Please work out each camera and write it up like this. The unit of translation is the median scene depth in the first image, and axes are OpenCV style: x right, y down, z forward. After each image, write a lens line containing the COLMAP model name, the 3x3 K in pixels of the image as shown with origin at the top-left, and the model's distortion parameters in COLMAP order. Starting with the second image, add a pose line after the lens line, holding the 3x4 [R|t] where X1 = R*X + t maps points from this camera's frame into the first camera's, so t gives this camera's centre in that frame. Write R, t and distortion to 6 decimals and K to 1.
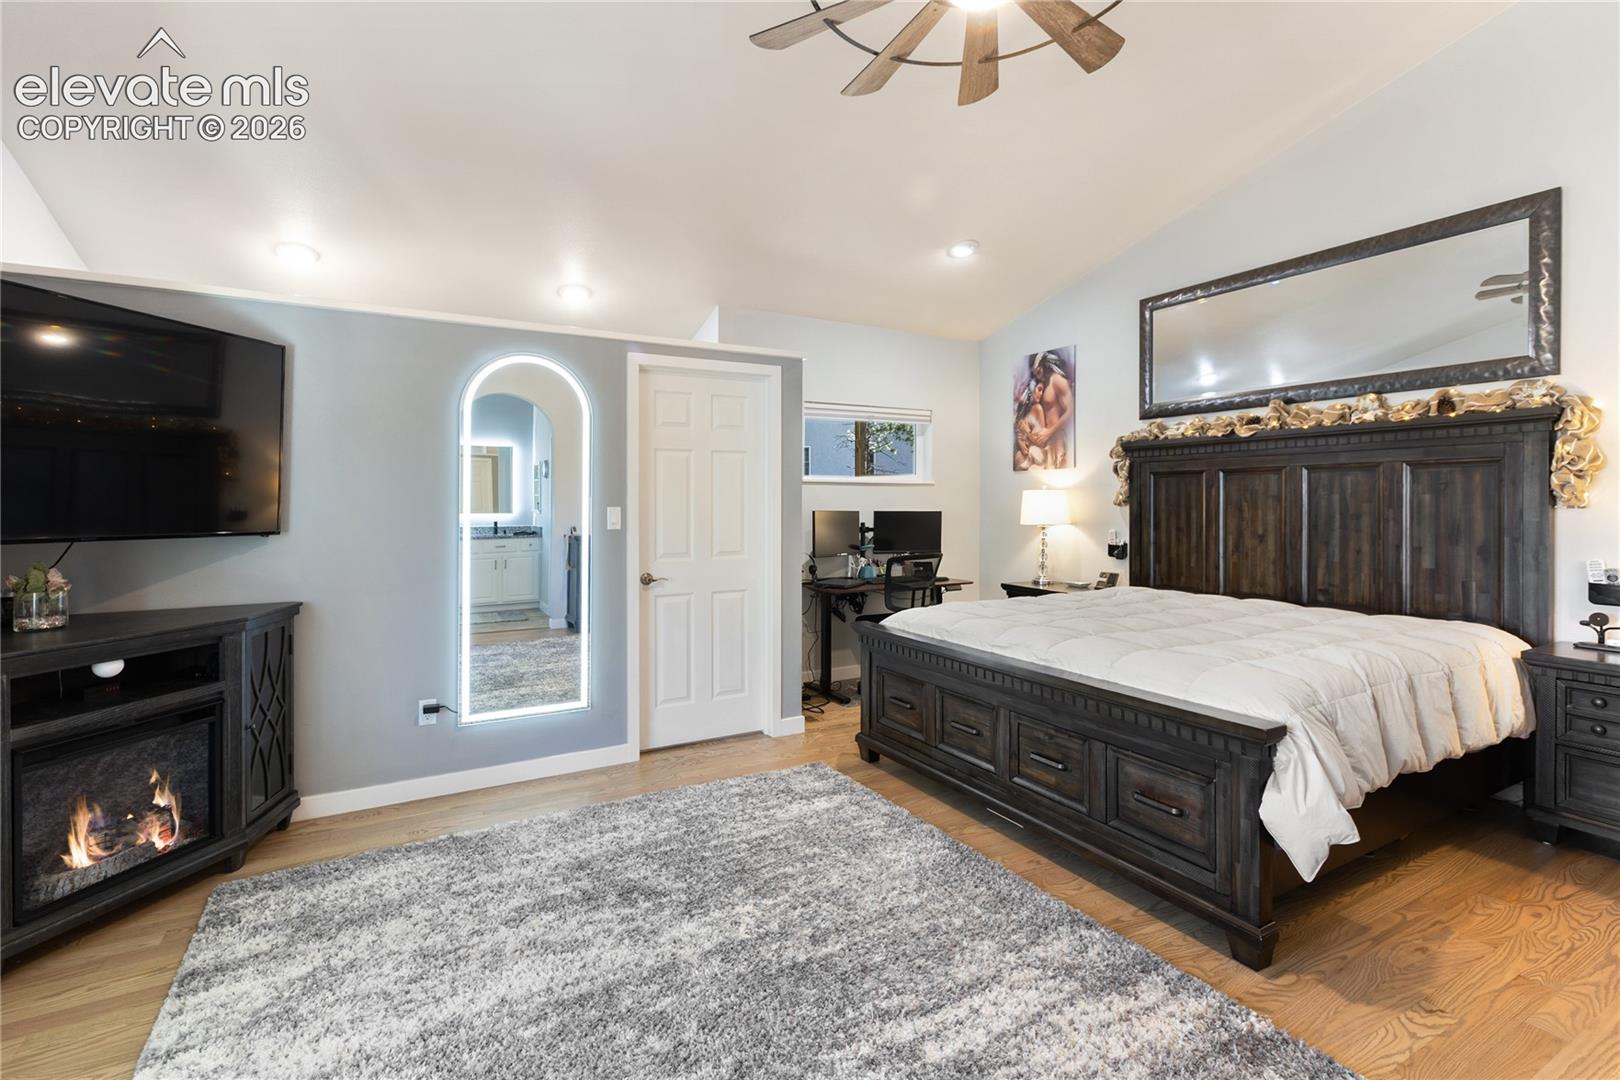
lens RADIAL K [[745.0, 0, 794.3], [0, 745.0, 507.2], [0, 0, 1]] dist [0.001825, 0.000977]
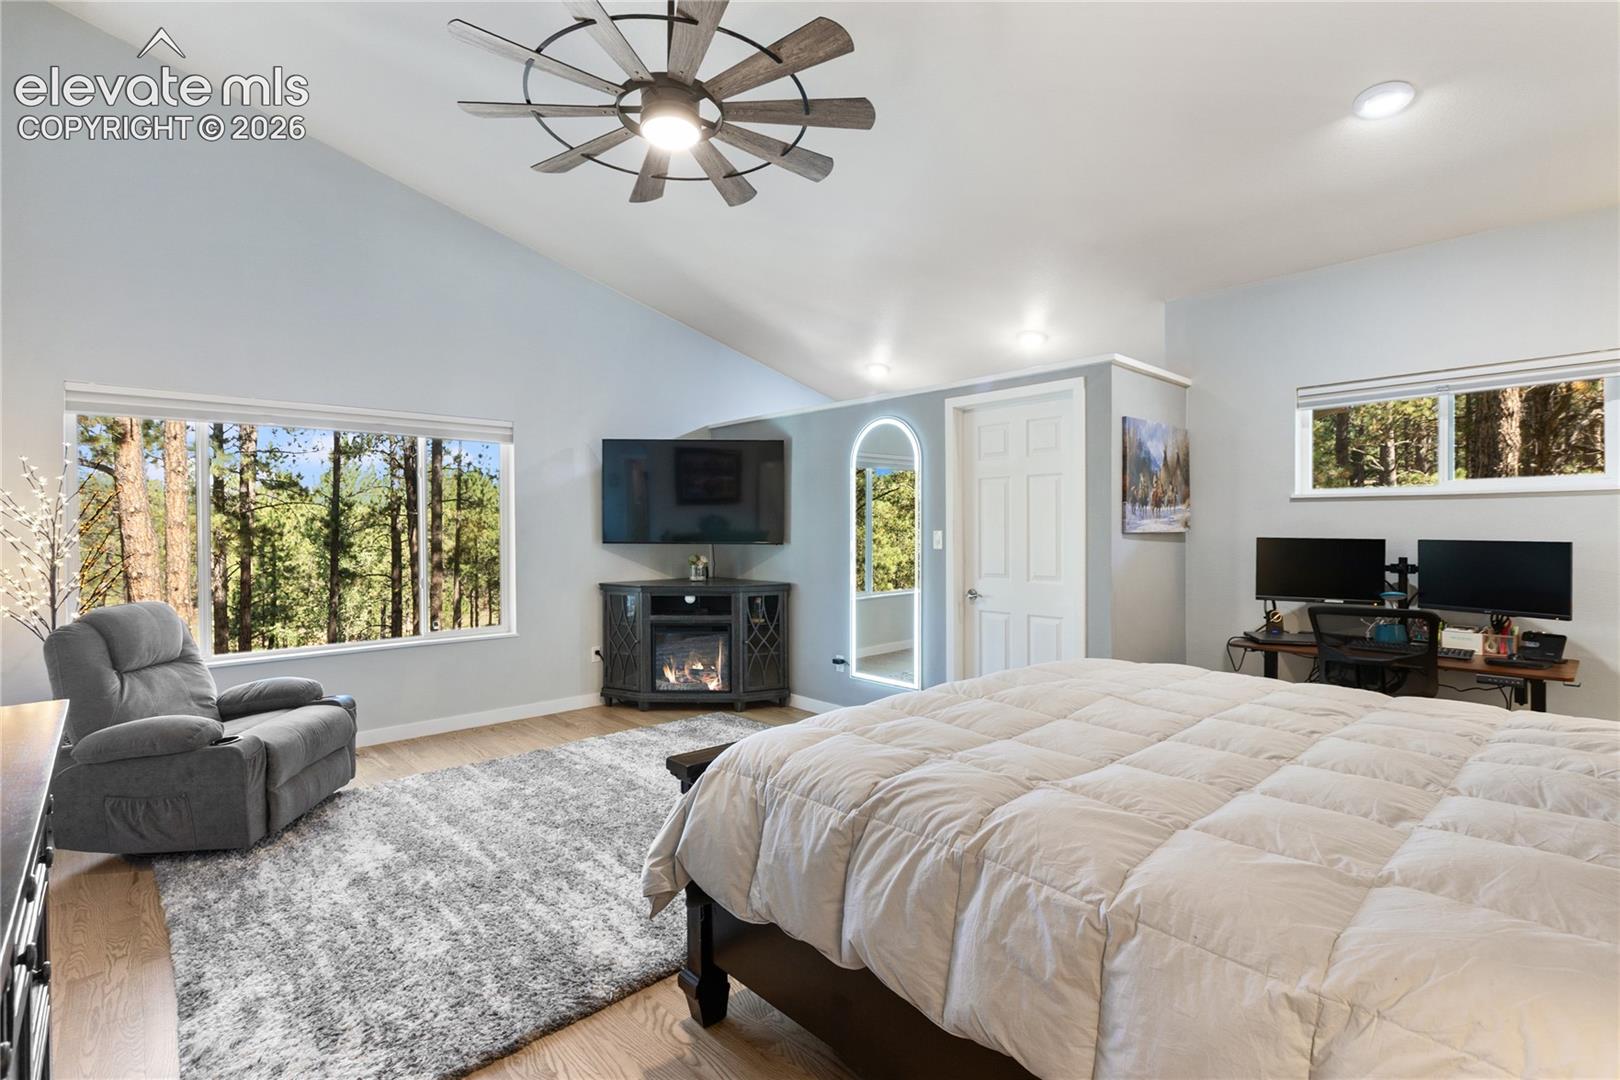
lens RADIAL K [[745.0, 0, 802.7], [0, 745.0, 535.8], [0, 0, 1]] dist [0.001825, 0.000977]
pose [[0.230860, 0.011731, -0.972916, 1.326746], [-0.004461, 0.999930, 0.010998, -0.005672], [0.972977, 0.001801, 0.230896, 0.770354]]
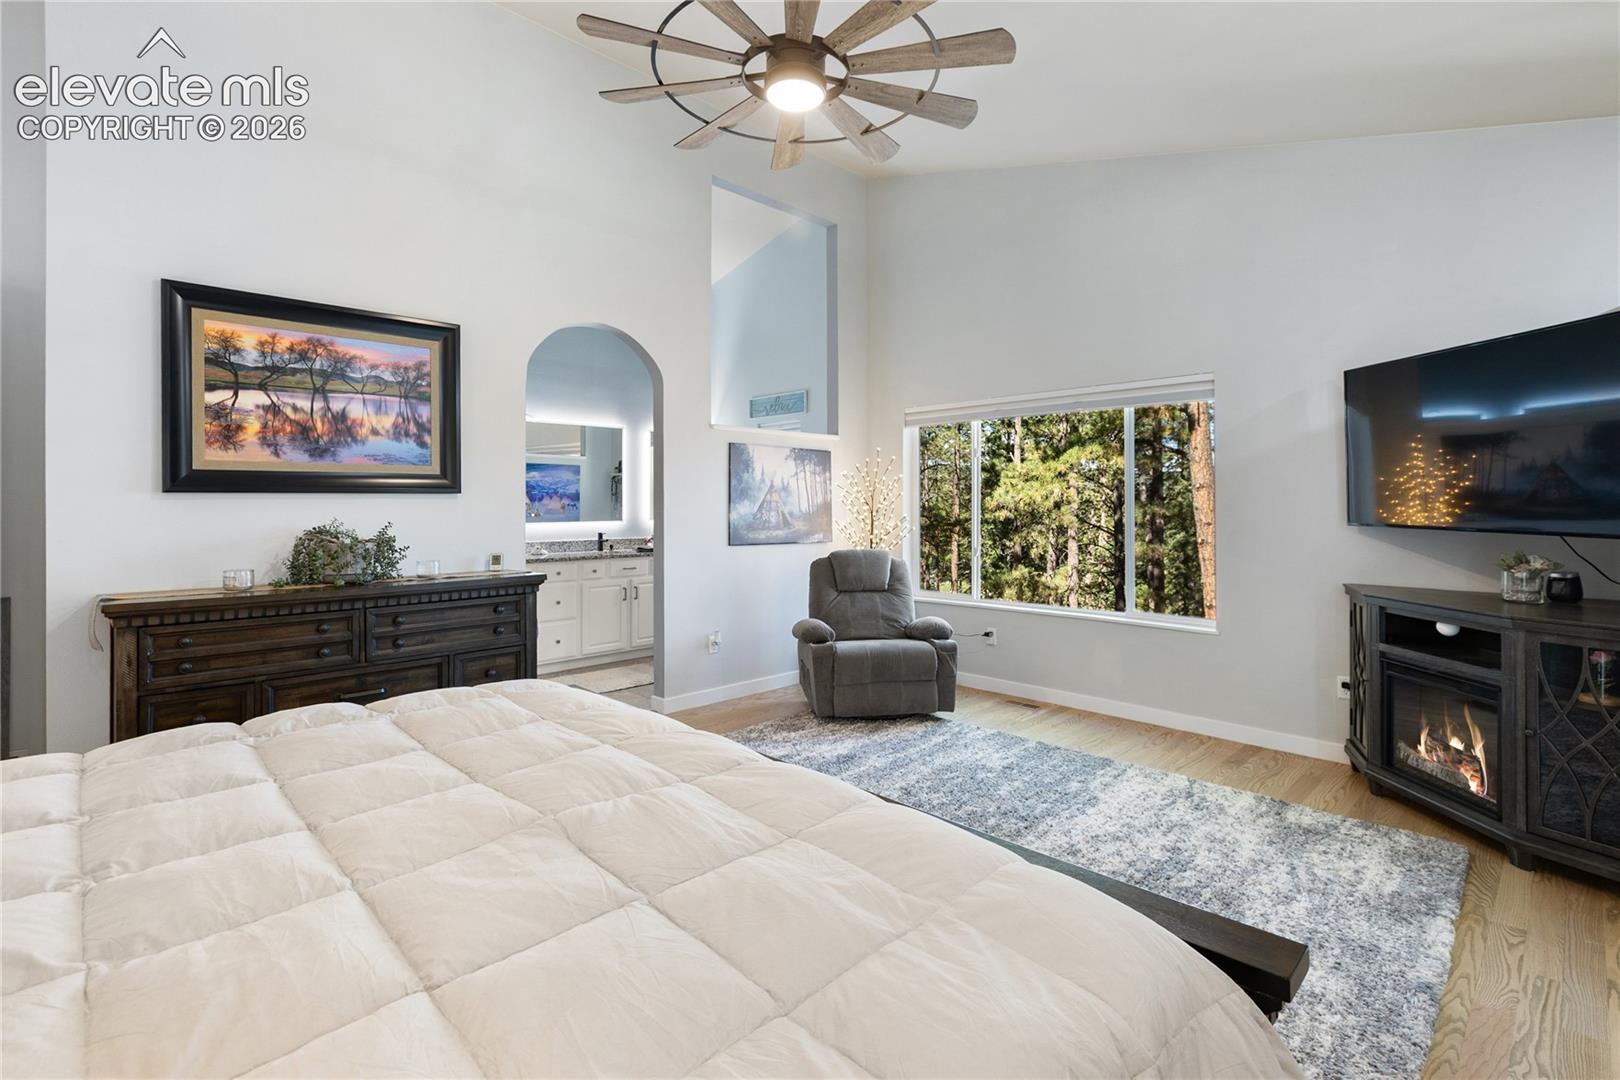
lens RADIAL K [[745.0, 0, 785.4], [0, 745.0, 502.1], [0, 0, 1]] dist [0.001825, 0.000977]
pose [[-0.965759, 0.002943, -0.259423, 0.504134], [0.001316, 0.999978, 0.006443, -0.012833], [0.259437, 0.005881, -0.965742, 1.865689]]
